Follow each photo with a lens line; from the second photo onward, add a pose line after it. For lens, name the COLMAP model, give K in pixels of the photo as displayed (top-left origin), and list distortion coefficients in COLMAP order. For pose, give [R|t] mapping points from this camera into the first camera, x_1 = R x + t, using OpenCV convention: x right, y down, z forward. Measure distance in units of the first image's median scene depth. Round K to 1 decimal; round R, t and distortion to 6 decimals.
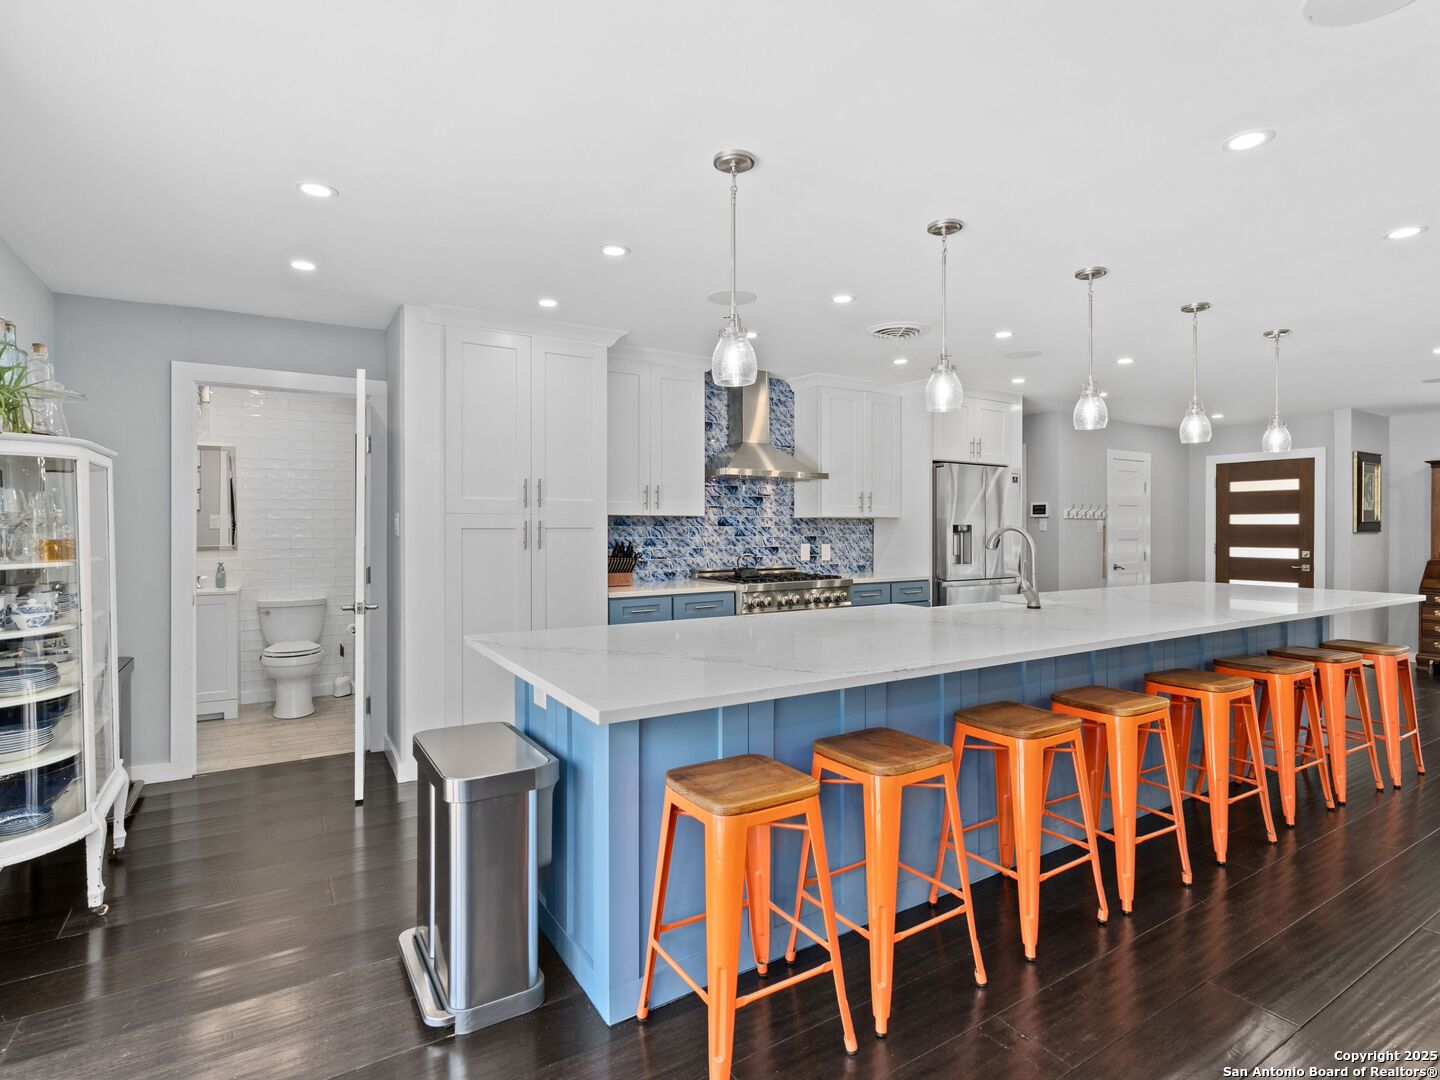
lens RADIAL K [[737.2, 0, 722.3], [0, 737.2, 531.9], [0, 0, 1]] dist [-0.003335, 0.001213]
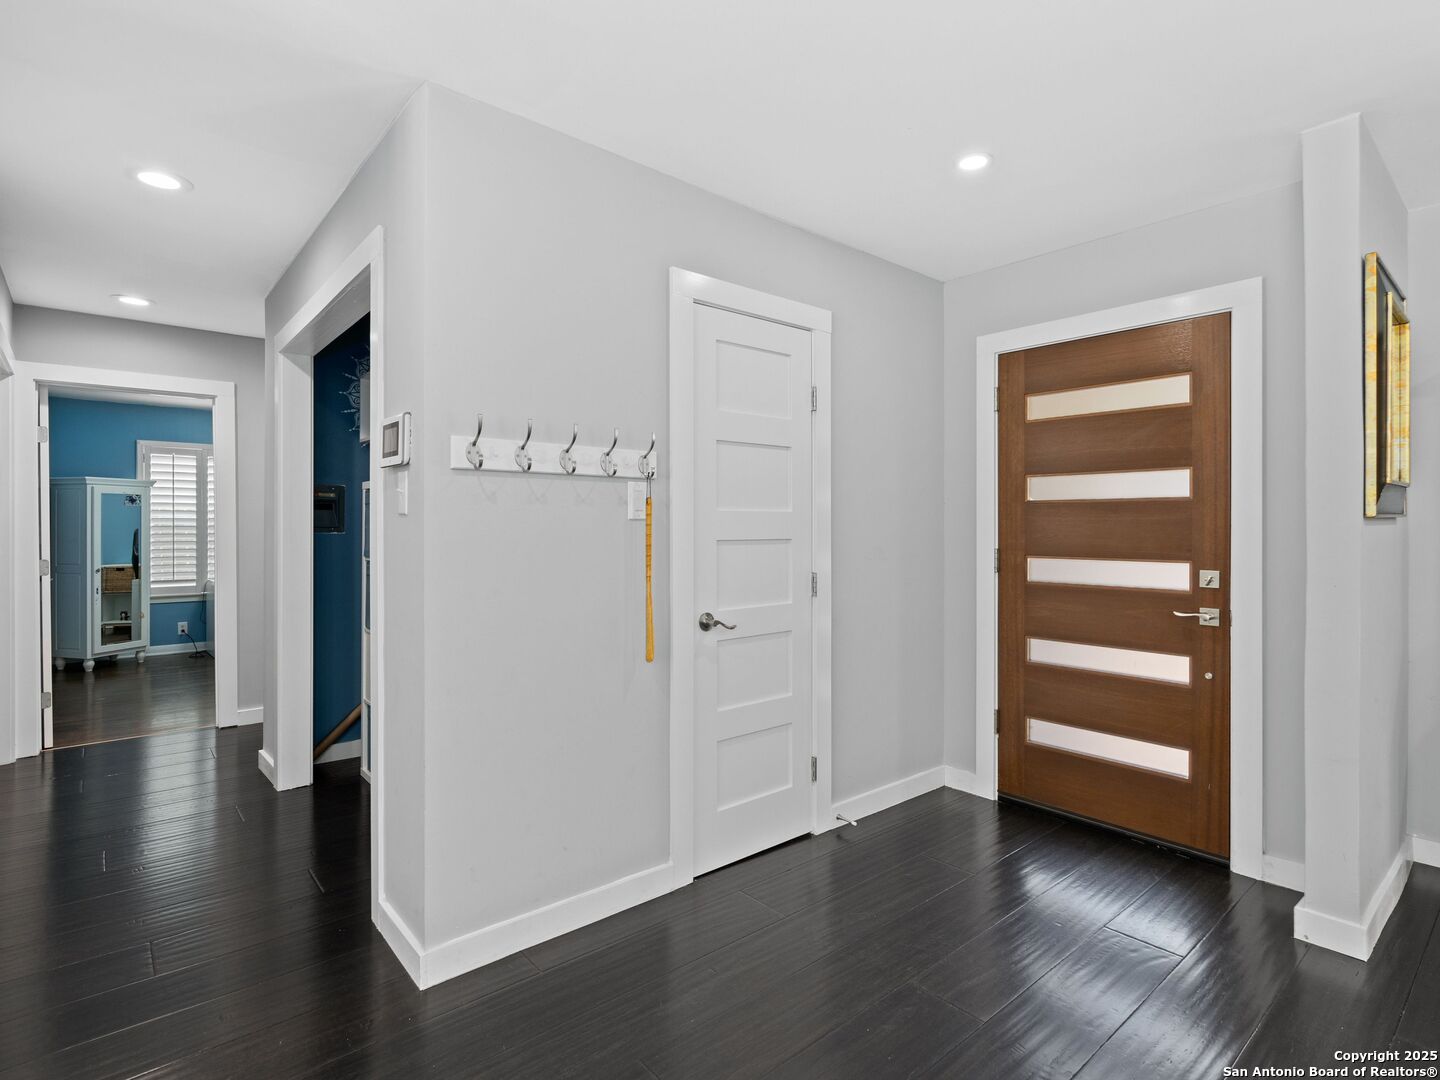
lens RADIAL K [[737.2, 0, 722.3], [0, 737.2, 531.9], [0, 0, 1]] dist [-0.003335, 0.001213]
pose [[0.989424, -0.004017, 0.144993, 0.666911], [0.003527, 0.999987, 0.003634, 0.006513], [-0.145006, -0.003084, 0.989426, 0.896076]]
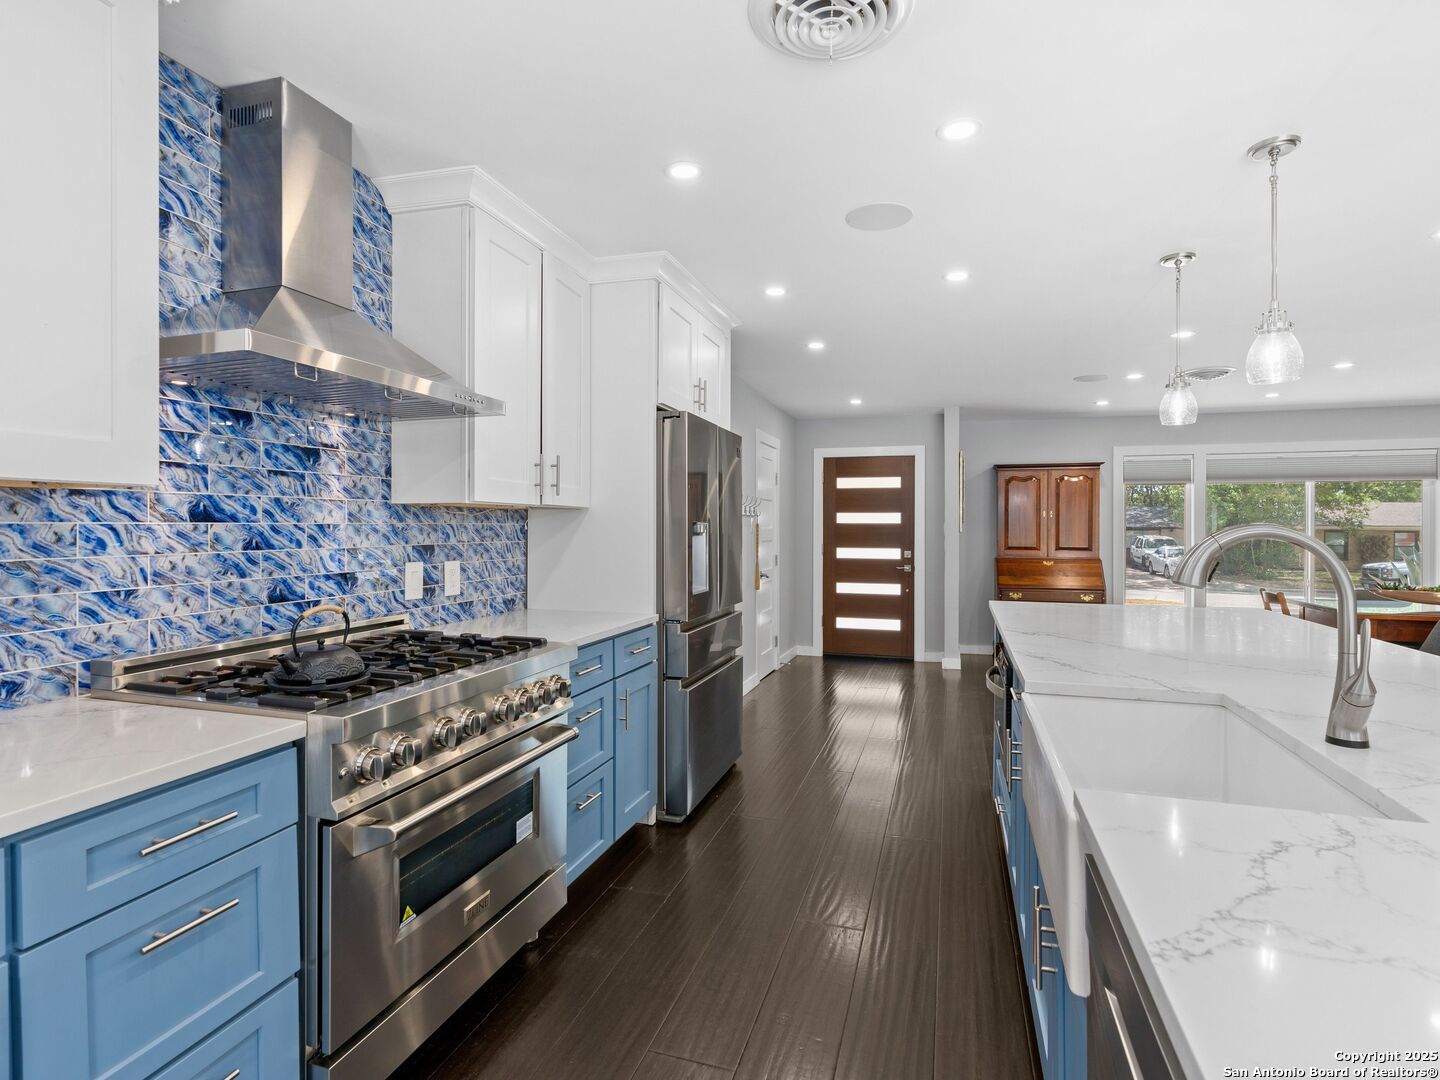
lens RADIAL K [[737.2, 0, 722.3], [0, 737.2, 531.9], [0, 0, 1]] dist [-0.003335, 0.001213]
pose [[0.758674, -0.003025, 0.651463, -0.039287], [0.001066, 0.999994, 0.003402, -0.003834], [-0.651469, -0.001887, 0.758673, 0.555113]]
